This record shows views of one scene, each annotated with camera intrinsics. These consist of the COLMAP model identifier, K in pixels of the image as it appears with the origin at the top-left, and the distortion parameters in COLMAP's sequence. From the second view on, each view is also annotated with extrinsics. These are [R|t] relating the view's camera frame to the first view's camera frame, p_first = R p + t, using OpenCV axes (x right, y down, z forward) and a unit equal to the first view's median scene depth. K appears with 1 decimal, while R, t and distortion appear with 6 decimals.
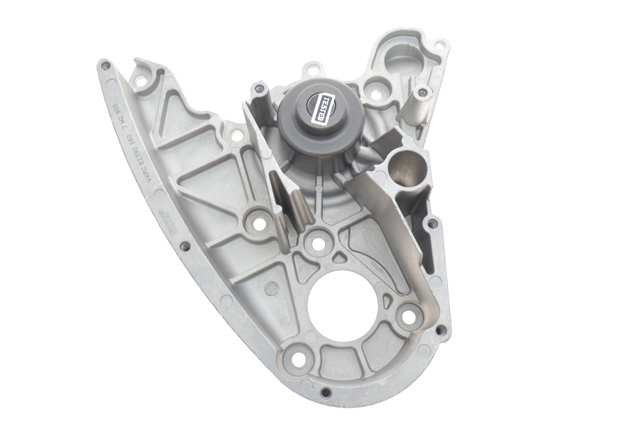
lens RADIAL K [[536.4, 0, 320.0], [0, 536.4, 212.0], [0, 0, 1]] dist [-0.005279, -0.000496]
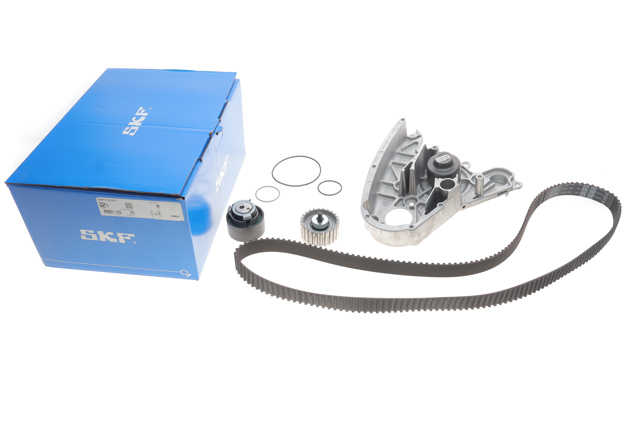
lens RADIAL K [[536.4, 0, 319.0], [0, 536.4, 213.6], [0, 0, 1]] dist [-0.005279, -0.000496]
pose [[0.572207, 0.514198, -0.638890, 1.451715], [-0.720990, 0.686665, -0.093089, 0.671241], [0.390837, 0.513899, 0.763645, -1.120770]]
